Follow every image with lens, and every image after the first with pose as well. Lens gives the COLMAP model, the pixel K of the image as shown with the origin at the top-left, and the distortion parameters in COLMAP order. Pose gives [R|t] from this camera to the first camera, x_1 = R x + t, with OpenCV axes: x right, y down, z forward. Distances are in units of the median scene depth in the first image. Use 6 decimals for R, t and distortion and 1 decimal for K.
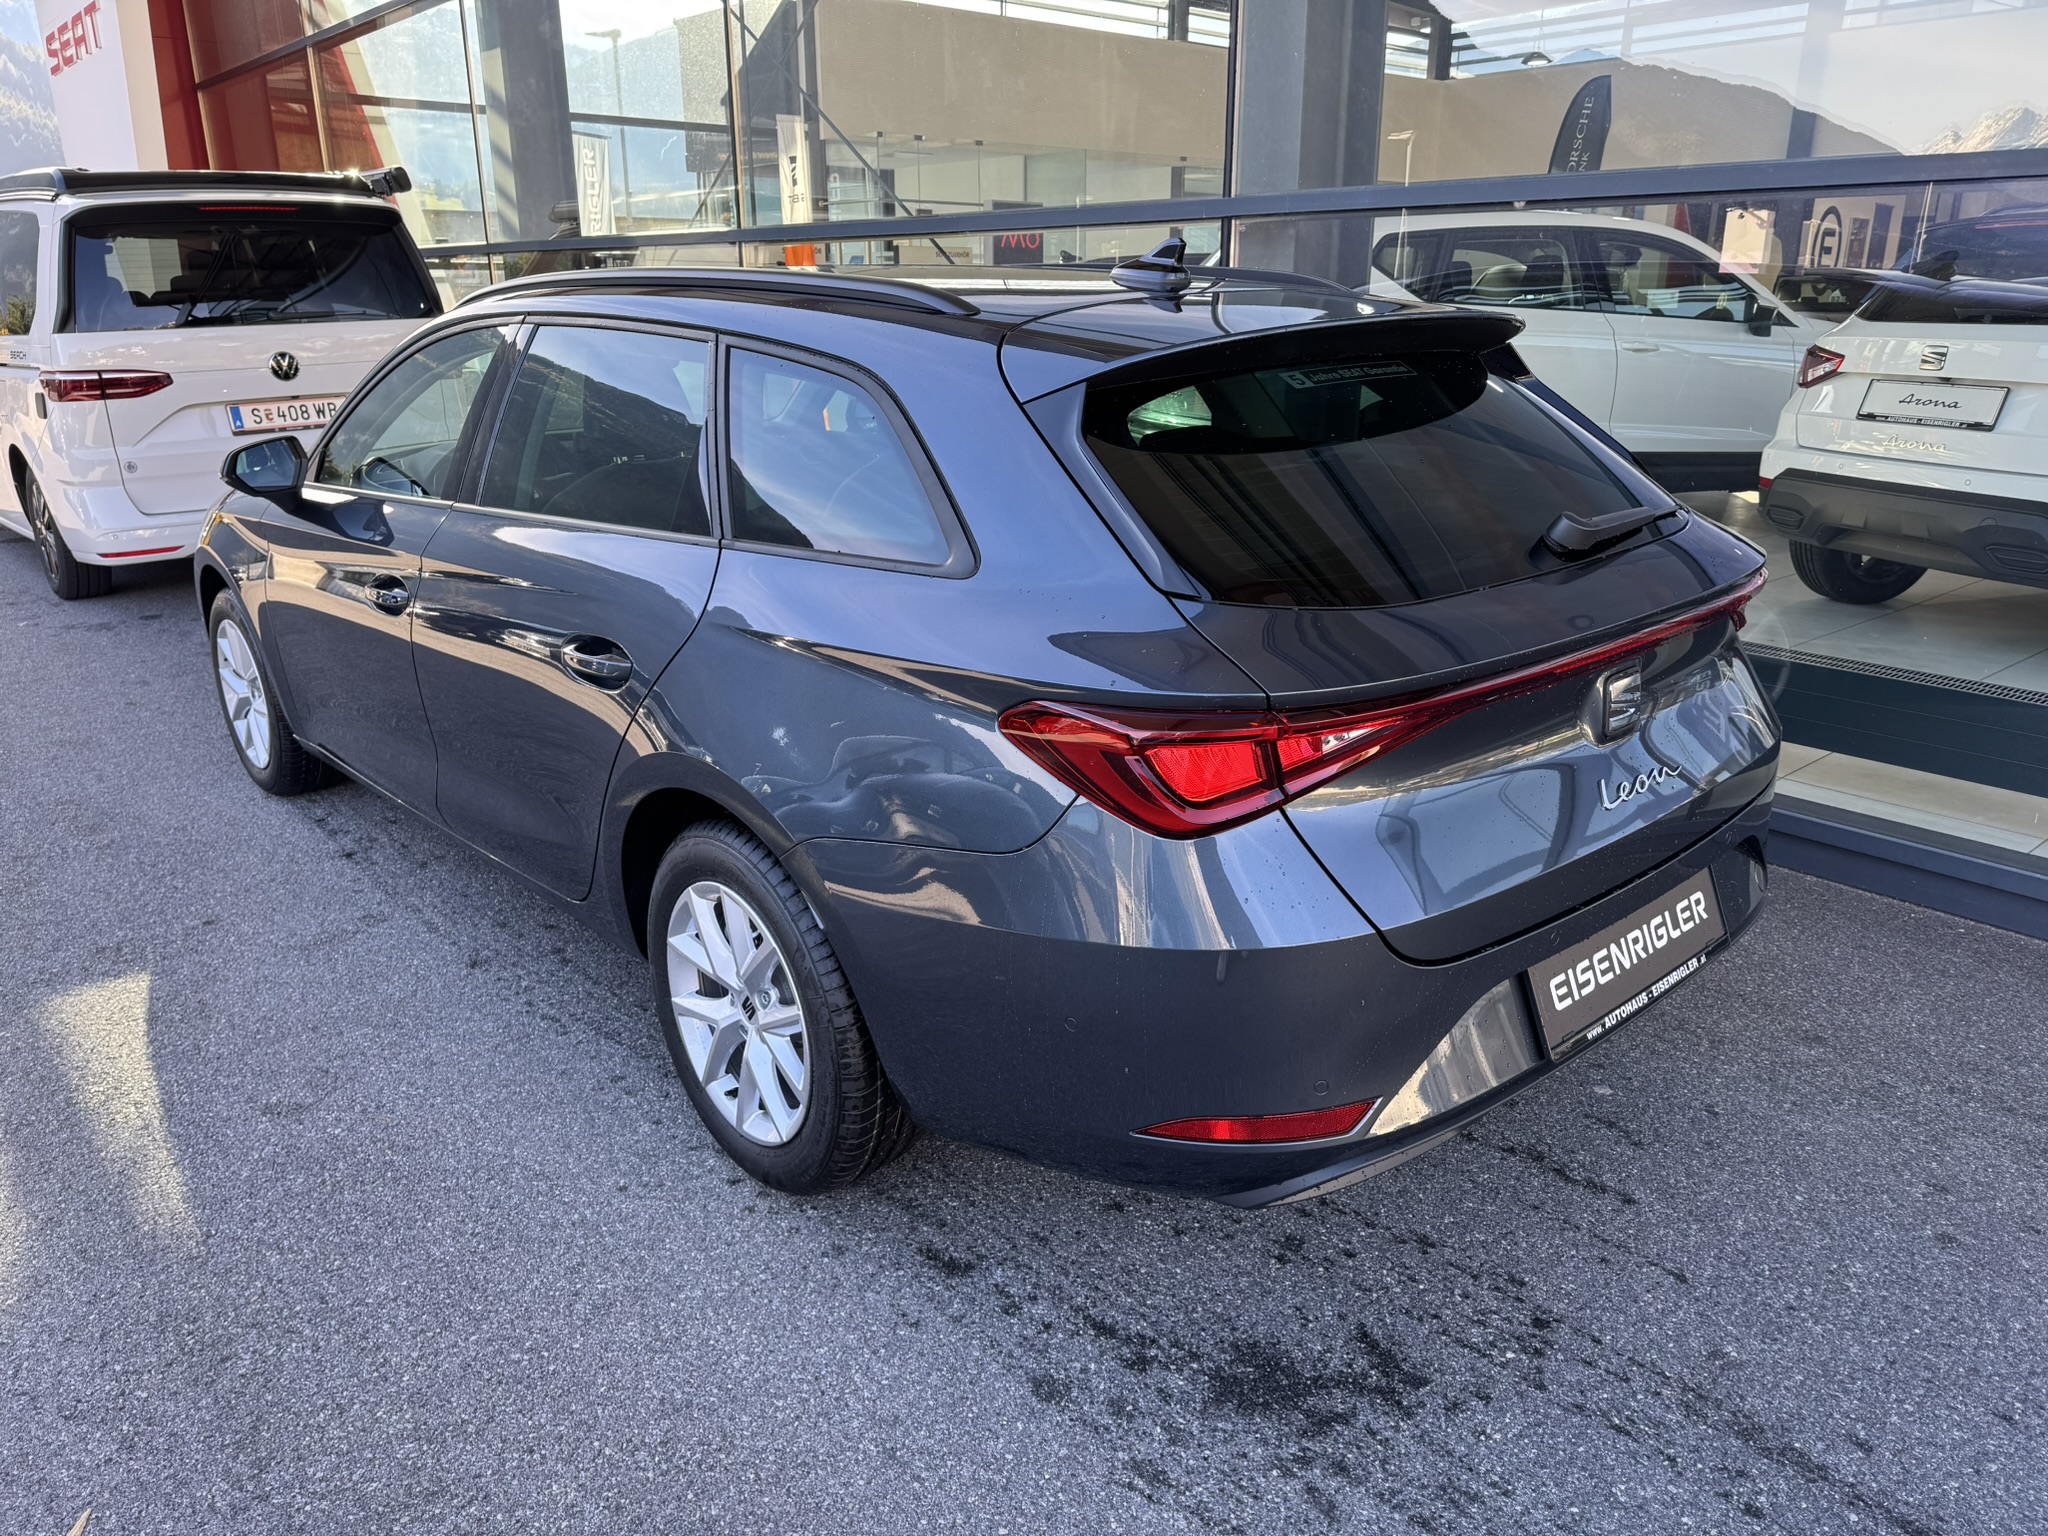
lens RADIAL K [[1357.2, 0, 1029.2], [0, 1357.2, 782.9], [0, 0, 1]] dist [0.009360, -0.012346]
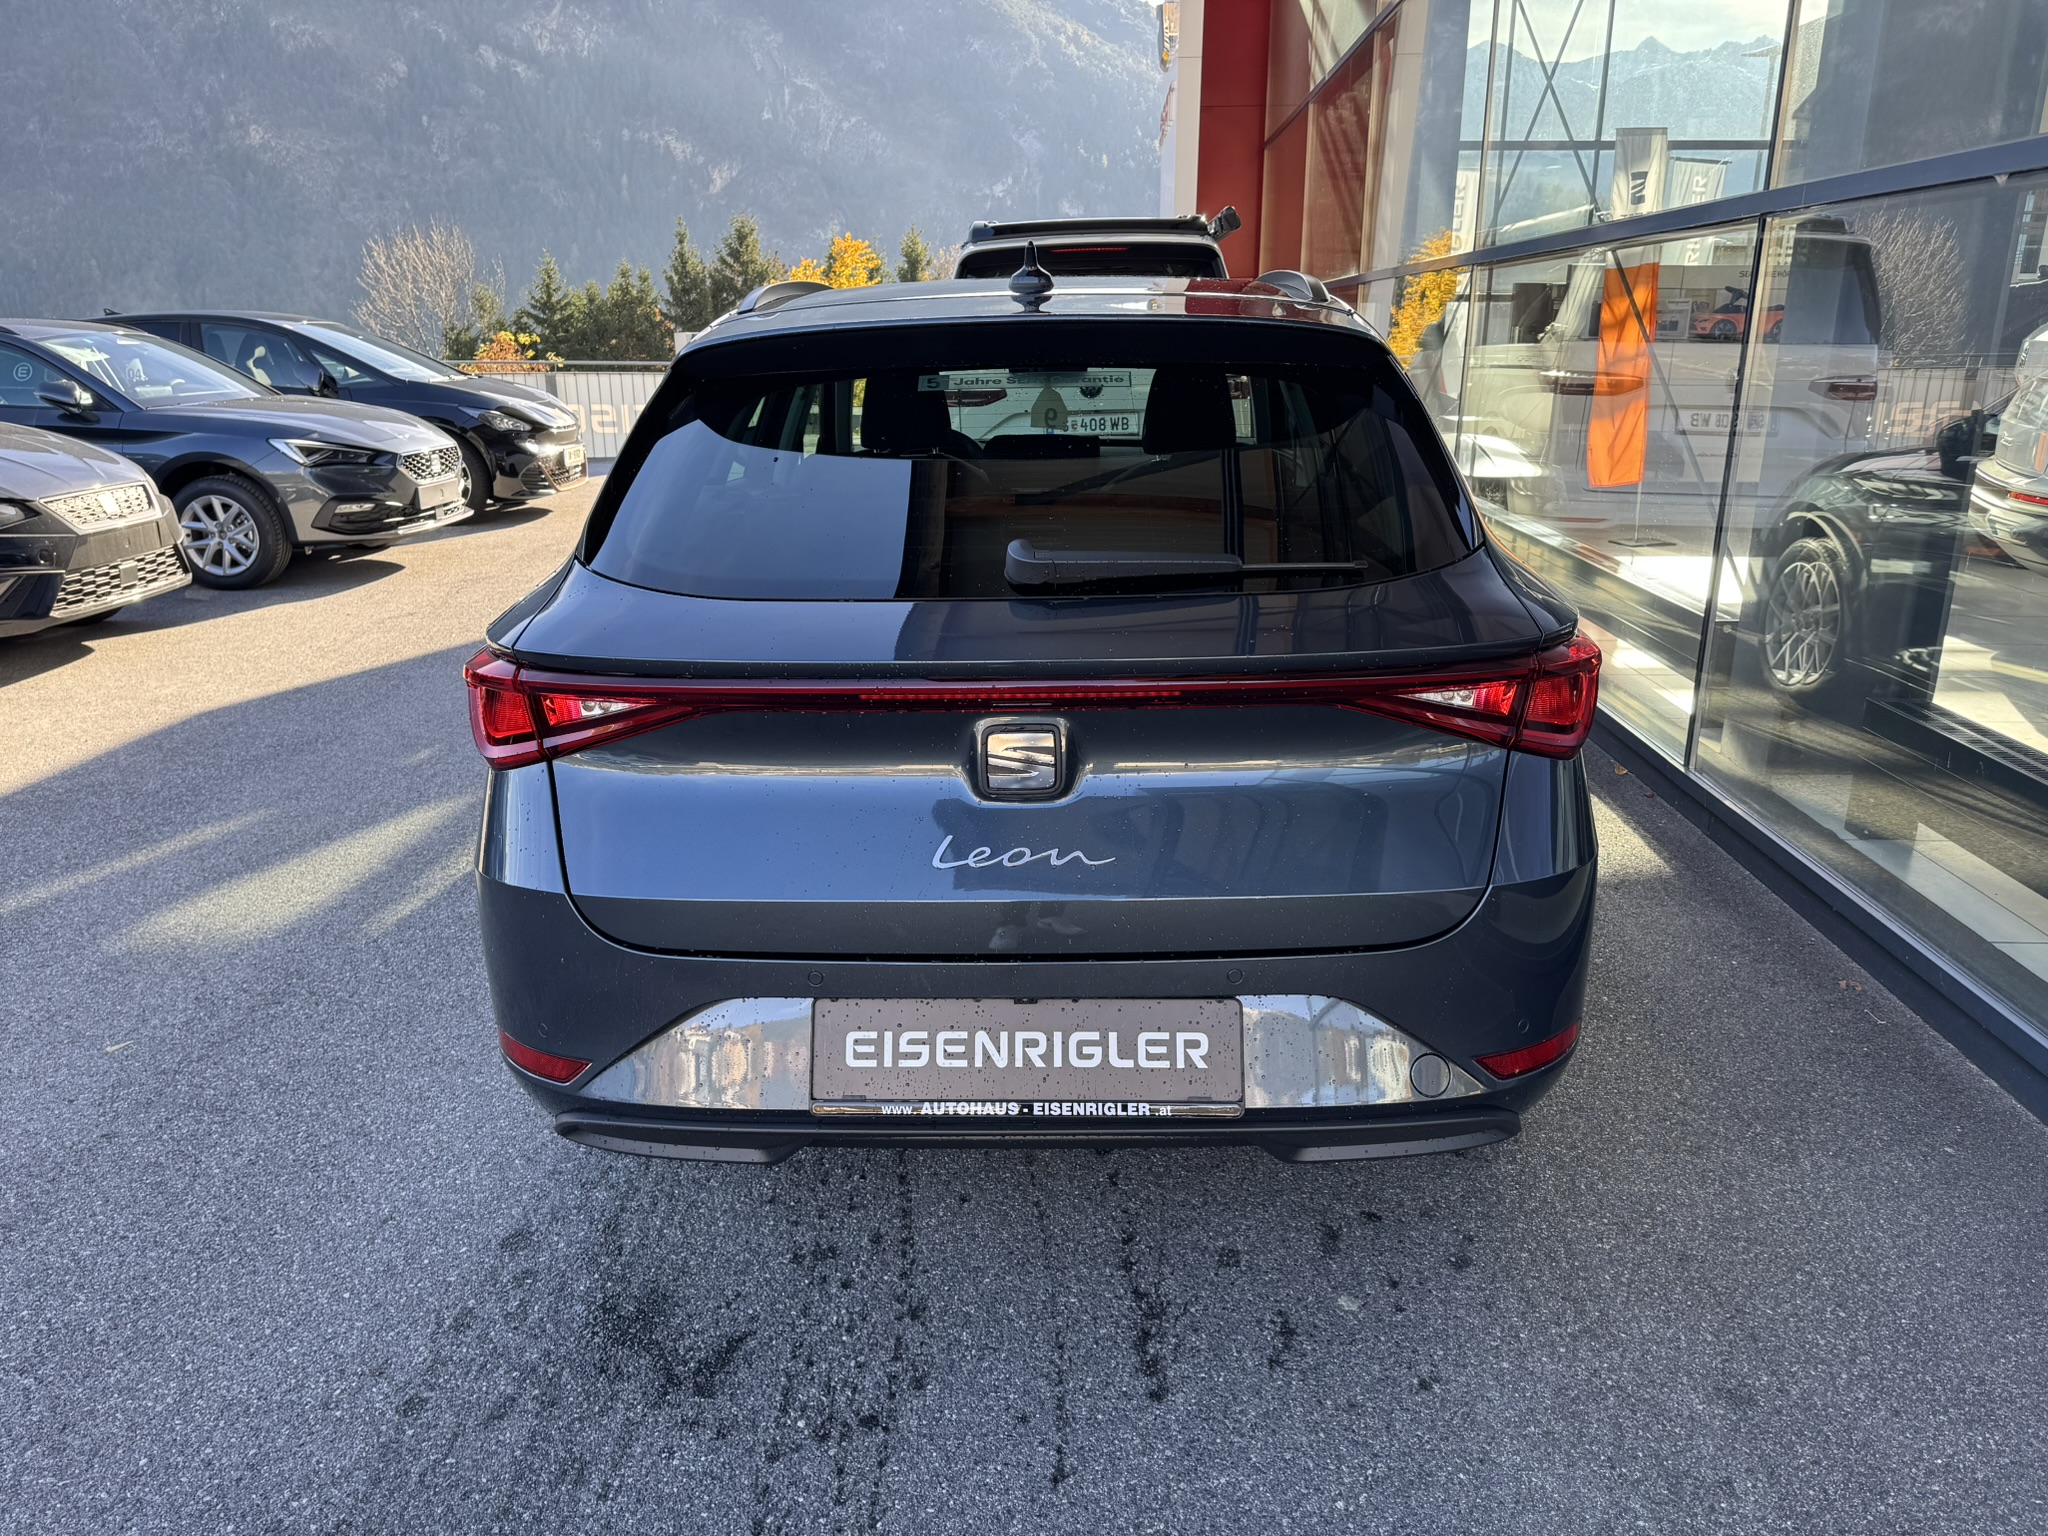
lens RADIAL K [[1357.2, 0, 1027.3], [0, 1357.2, 746.2], [0, 0, 1]] dist [0.009360, -0.012346]
pose [[0.751390, 0.195572, -0.630210, 0.943751], [-0.226971, 0.973393, 0.031457, -0.091793], [0.619594, 0.119403, 0.775787, 0.312932]]
